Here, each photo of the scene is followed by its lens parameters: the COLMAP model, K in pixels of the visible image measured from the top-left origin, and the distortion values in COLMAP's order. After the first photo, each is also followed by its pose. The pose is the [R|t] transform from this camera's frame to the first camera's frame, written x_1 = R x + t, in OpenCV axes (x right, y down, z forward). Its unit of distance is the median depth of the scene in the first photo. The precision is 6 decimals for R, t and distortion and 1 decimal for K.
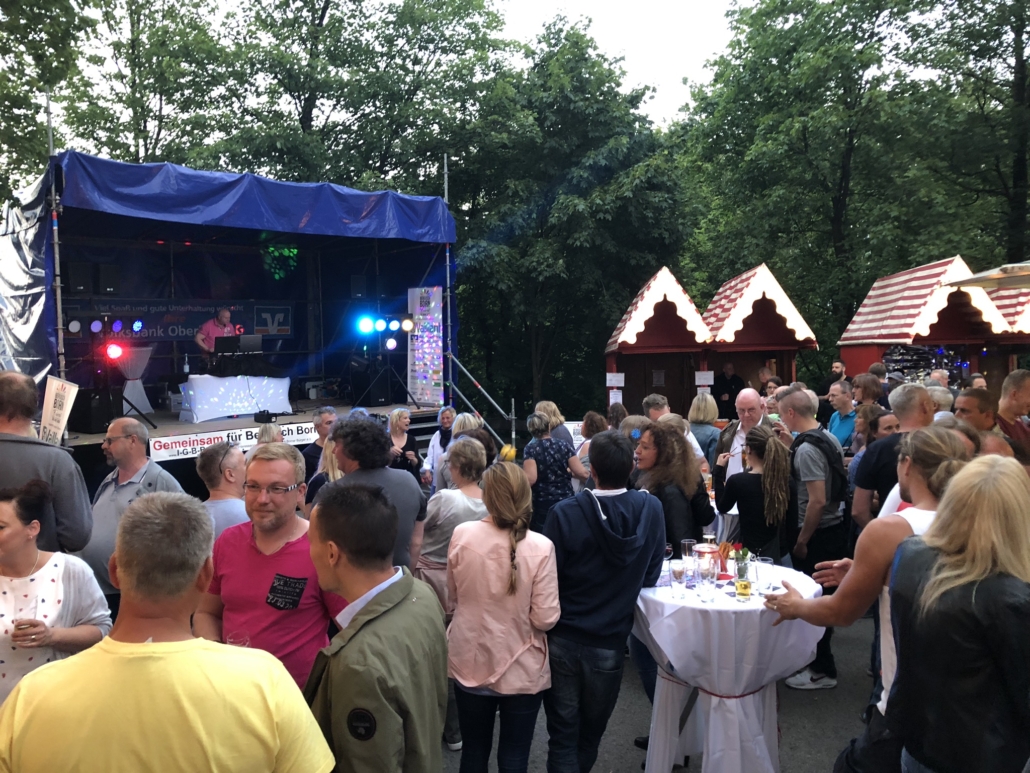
lens RADIAL K [[843.5, 0, 497.7], [0, 843.5, 382.4], [0, 0, 1]] dist [0.036393, -0.034189]
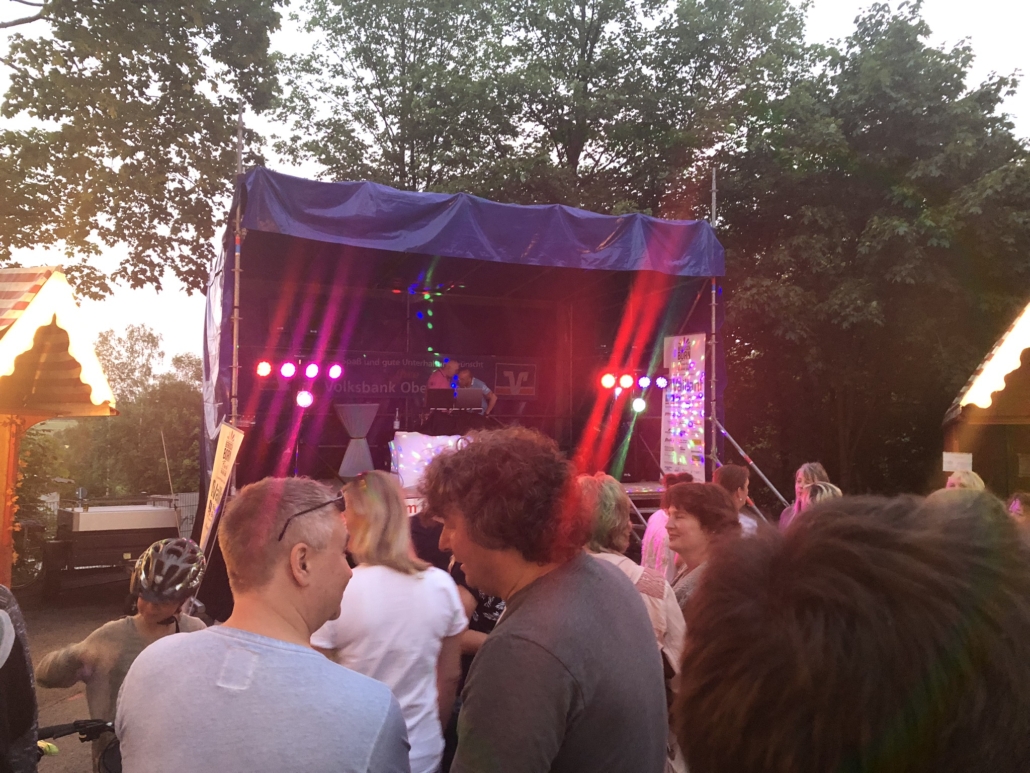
lens RADIAL K [[843.5, 0, 505.1], [0, 843.5, 380.3], [0, 0, 1]] dist [0.036393, -0.034189]
pose [[0.936807, 0.009296, -0.349724, 0.033930], [-0.045735, 0.994322, -0.096079, 0.014080], [0.346845, 0.106002, 0.931913, 0.200318]]
